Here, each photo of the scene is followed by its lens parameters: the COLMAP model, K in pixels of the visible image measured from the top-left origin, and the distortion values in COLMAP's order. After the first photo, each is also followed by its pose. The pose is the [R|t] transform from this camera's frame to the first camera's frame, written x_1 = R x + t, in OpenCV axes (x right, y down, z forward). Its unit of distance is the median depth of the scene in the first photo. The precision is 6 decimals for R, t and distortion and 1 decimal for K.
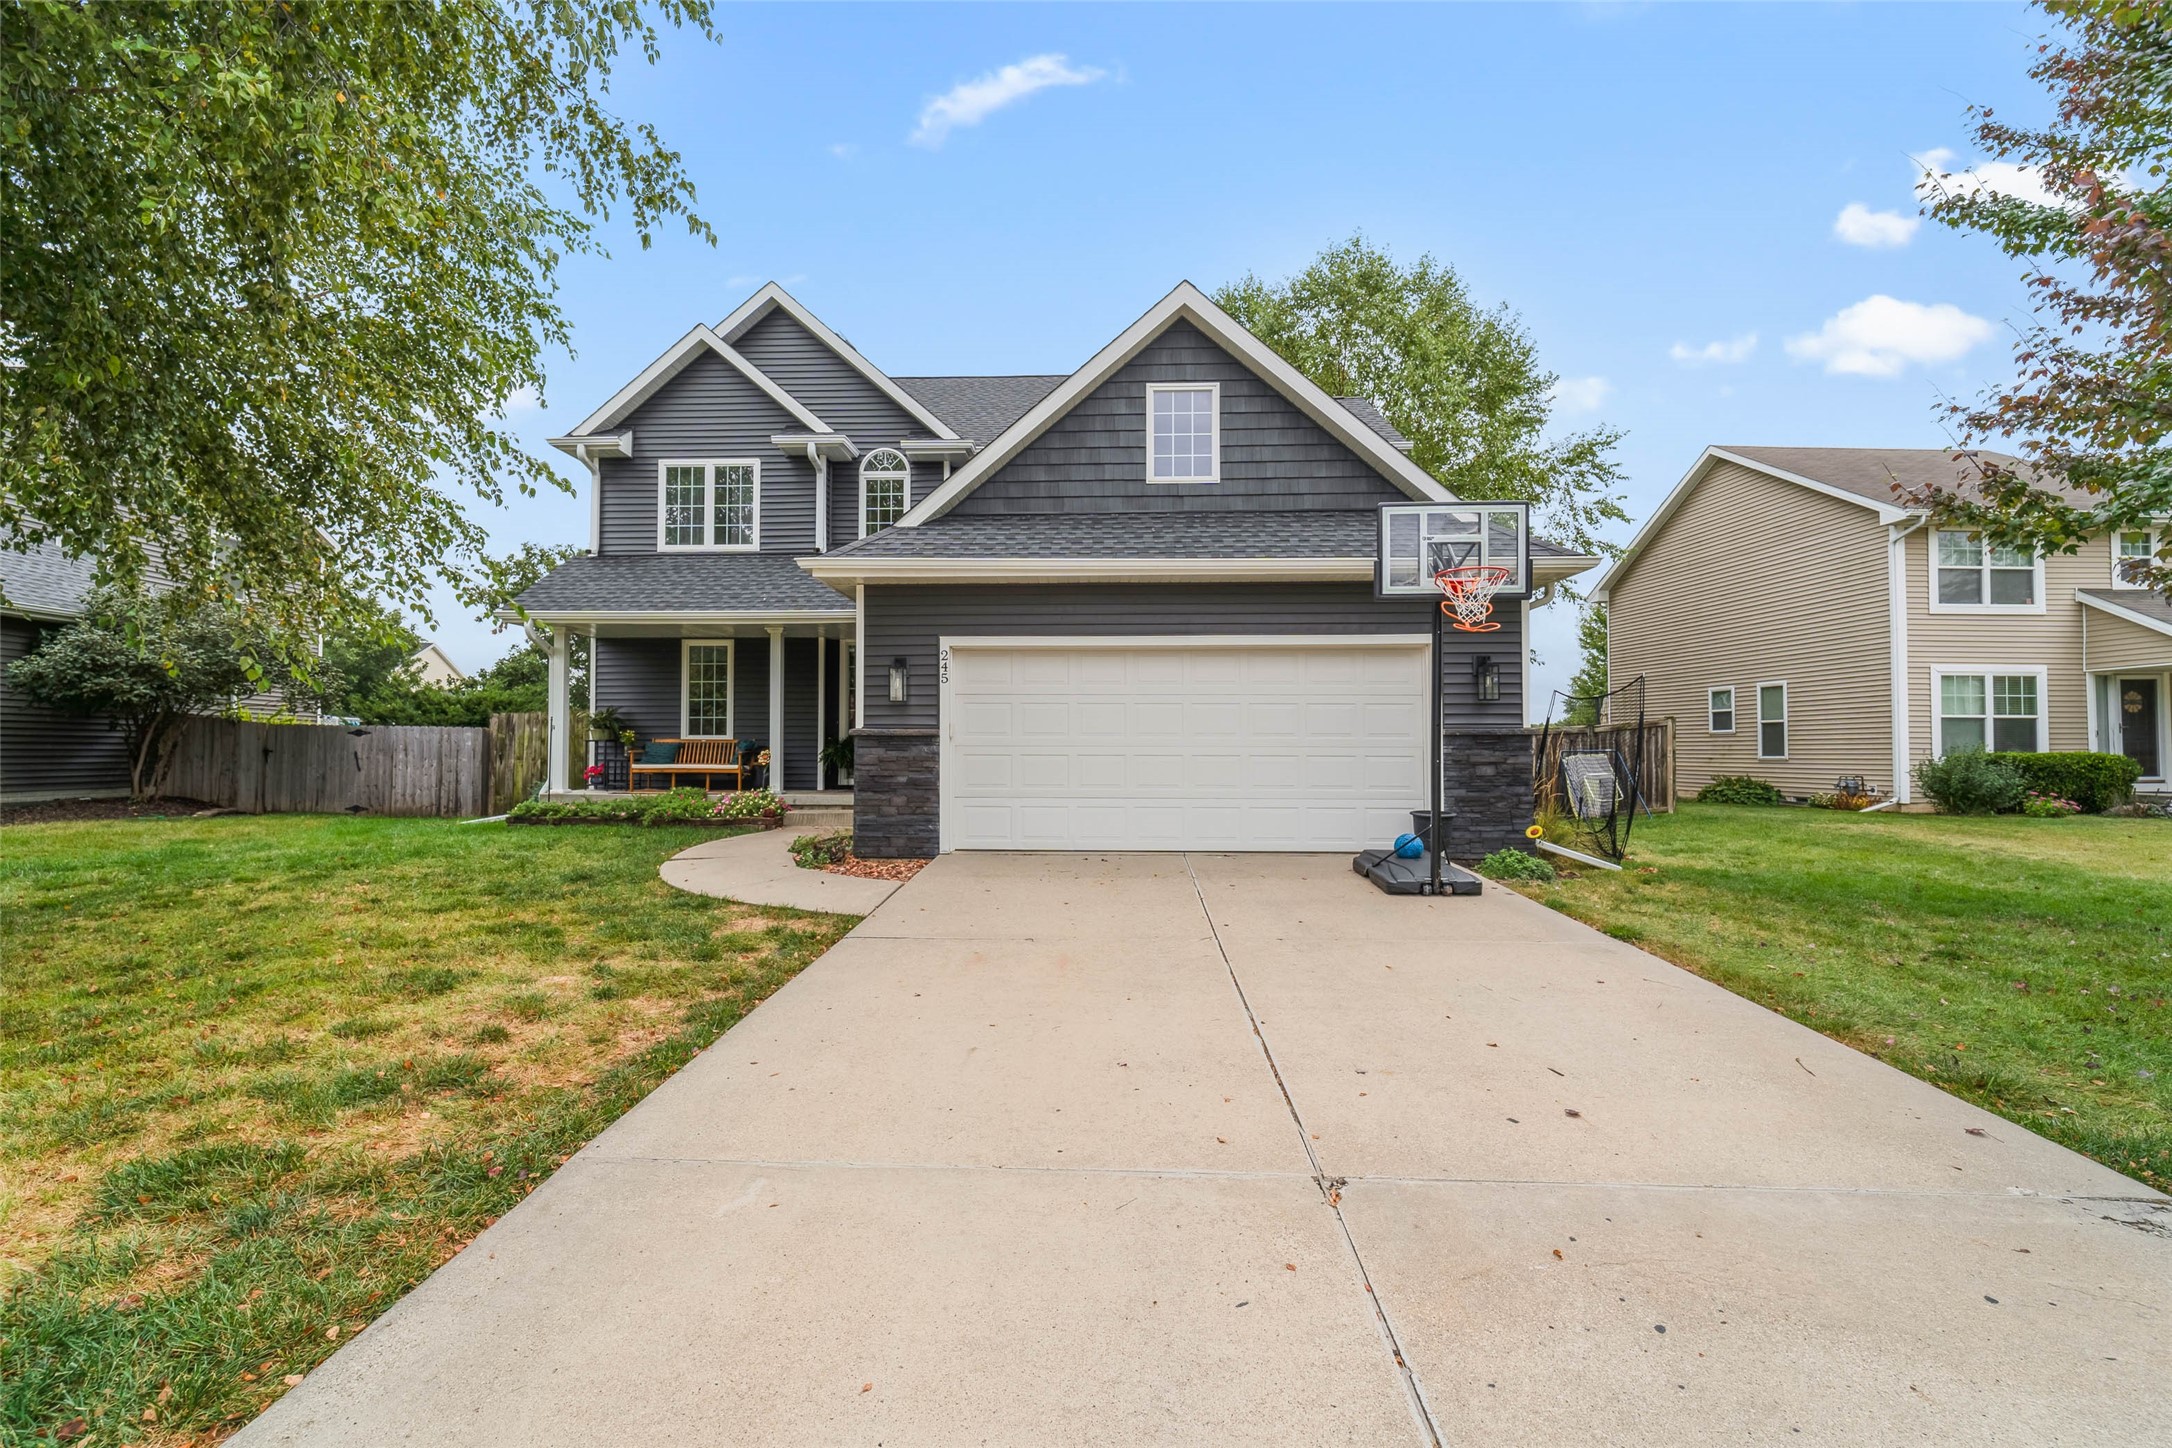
lens RADIAL K [[898.6, 0, 1065.4], [0, 898.6, 730.8], [0, 0, 1]] dist [0.001801, -0.000284]
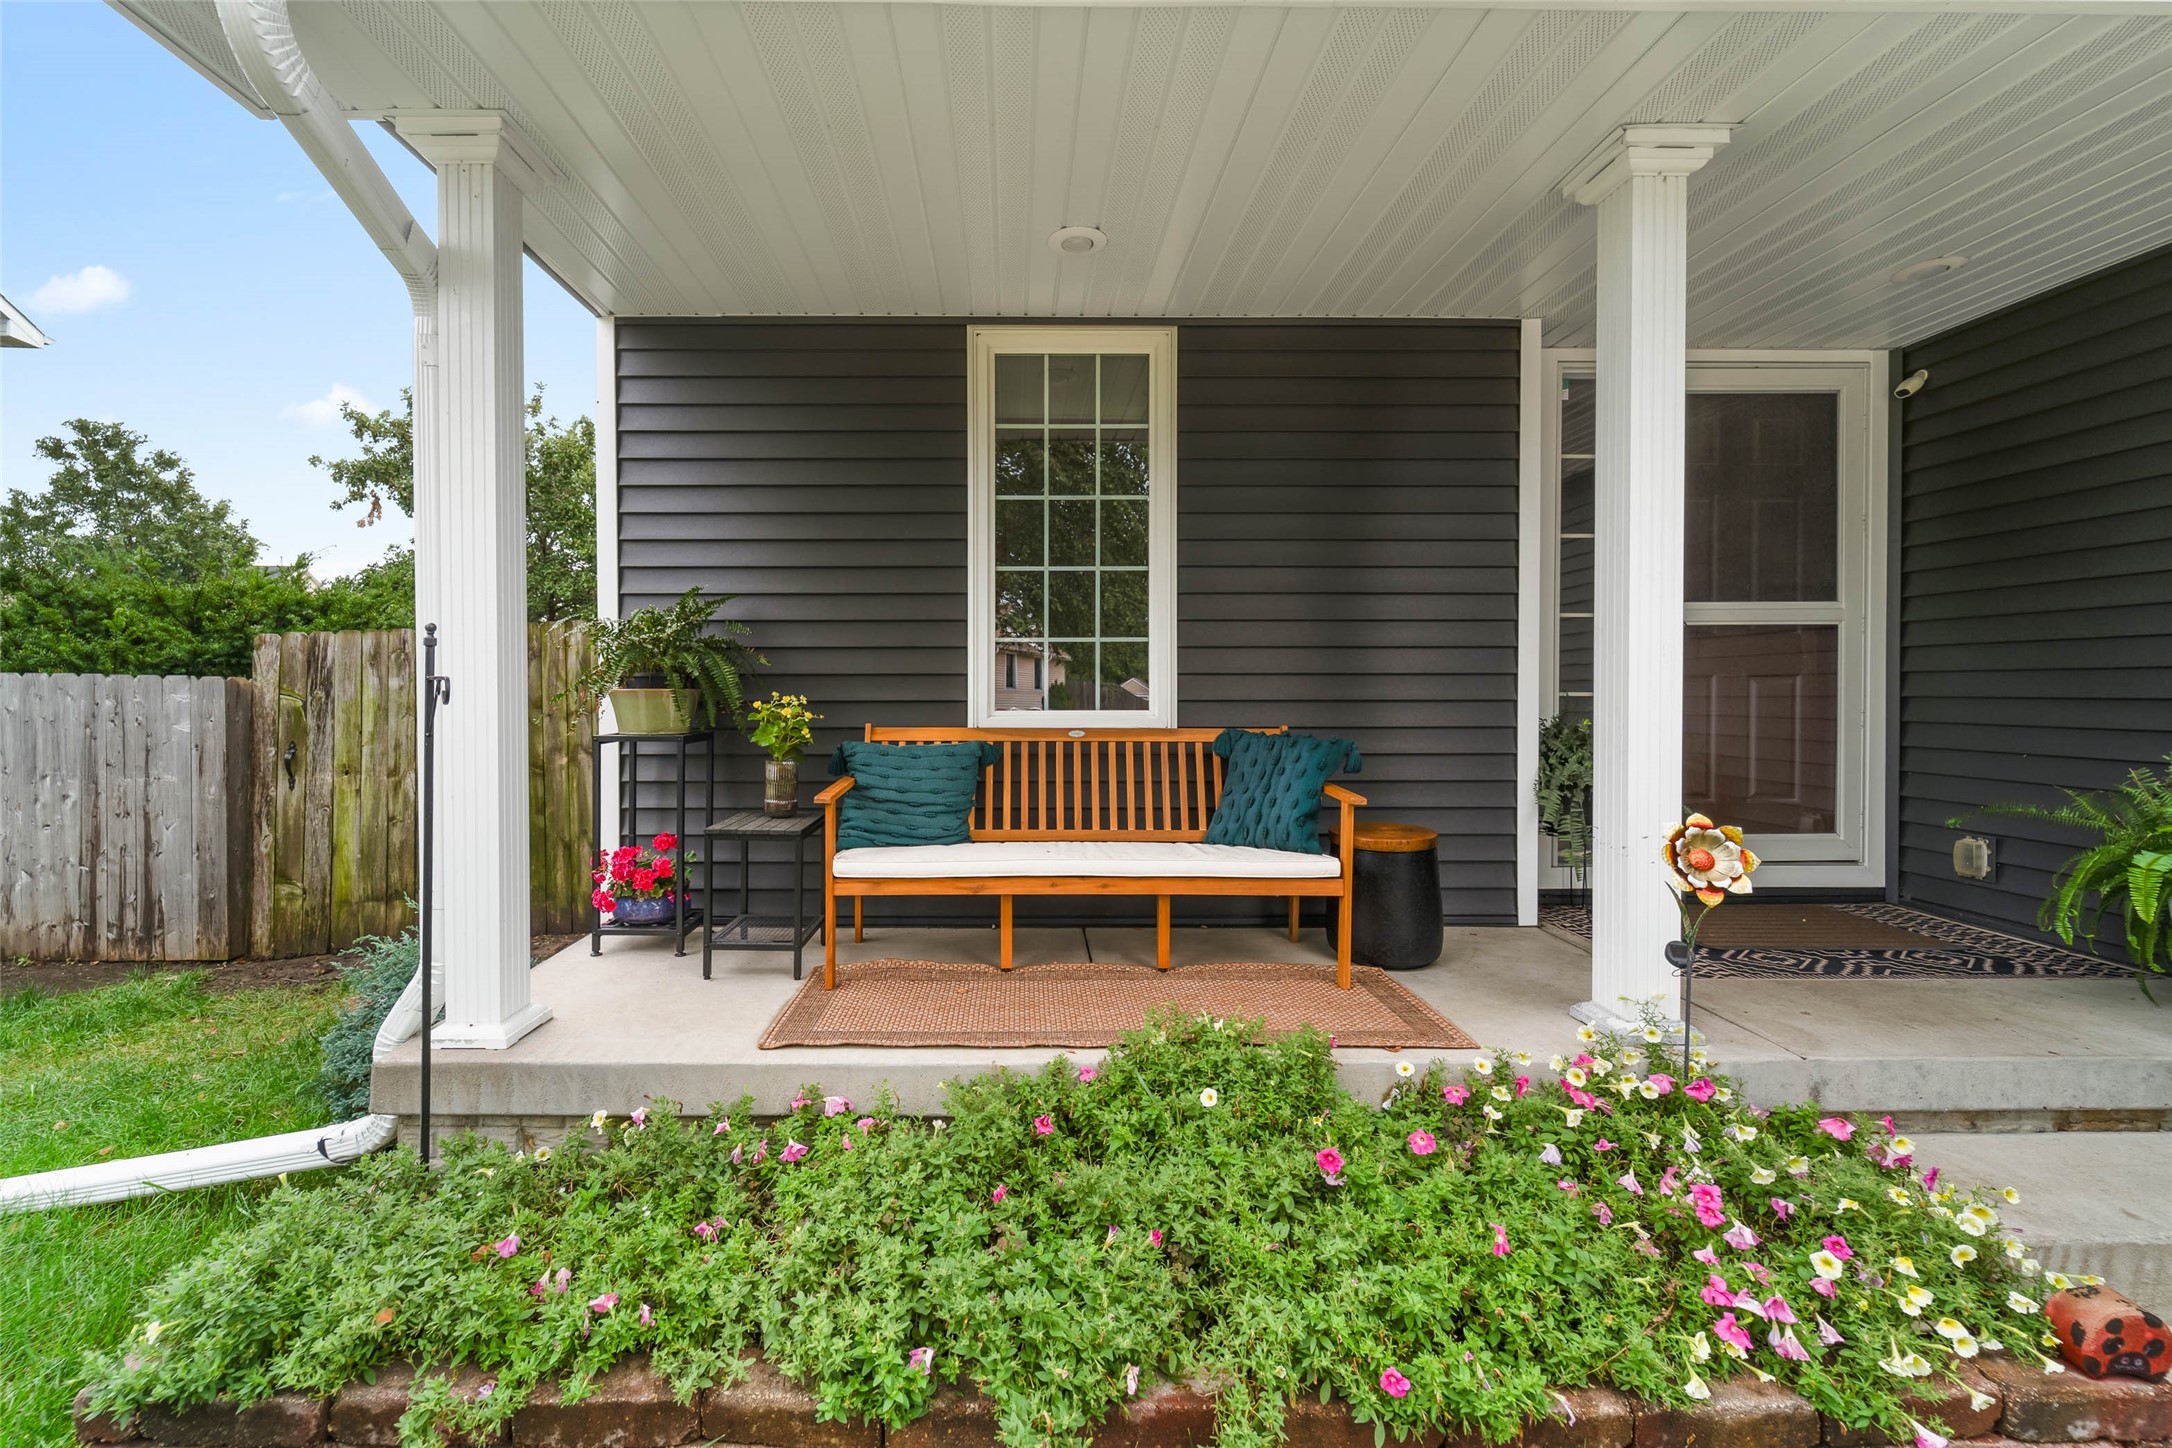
lens RADIAL K [[892.0, 0, 1008.1], [0, 892.0, 701.1], [0, 0, 1]] dist [0.000521, -0.000119]
pose [[0.999393, -0.002955, 0.034725, -0.462643], [0.001740, 0.999387, 0.034967, -0.007081], [-0.034807, -0.034886, 0.998785, 0.817717]]
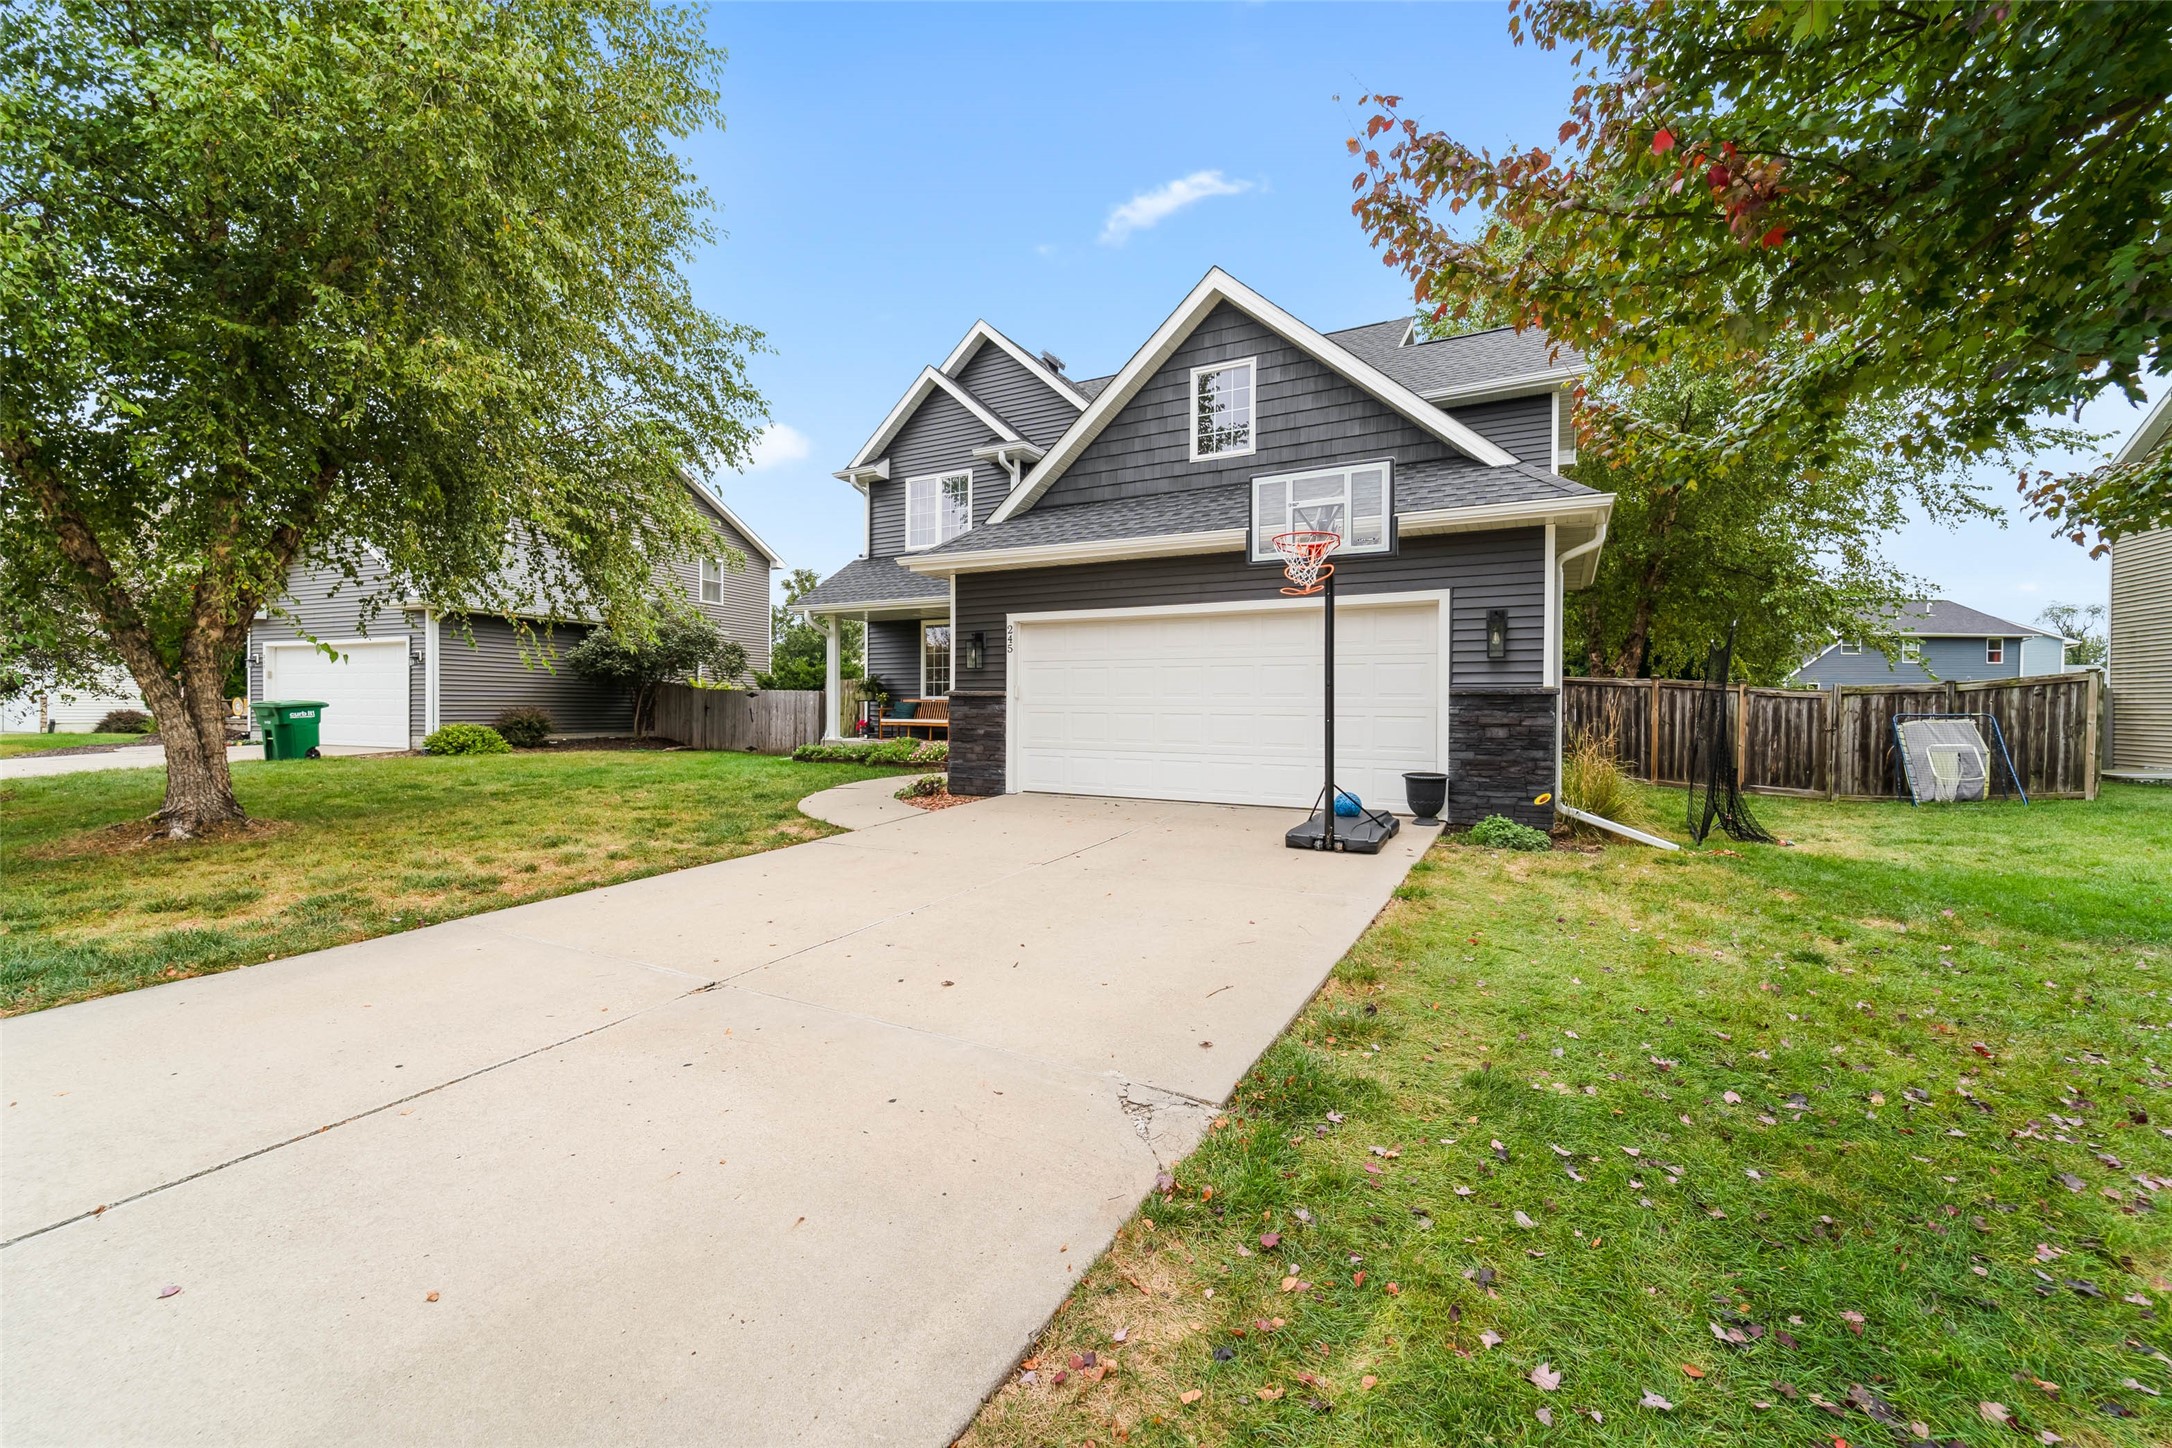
lens RADIAL K [[878.0, 0, 1076.4], [0, 878.0, 724.1], [0, 0, 1]] dist [0.000364, -0.000843]
pose [[0.895655, 0.012521, -0.444573, 0.346695], [0.003817, 0.999350, 0.035836, 0.000509], [0.444733, -0.033794, 0.895025, -0.013042]]
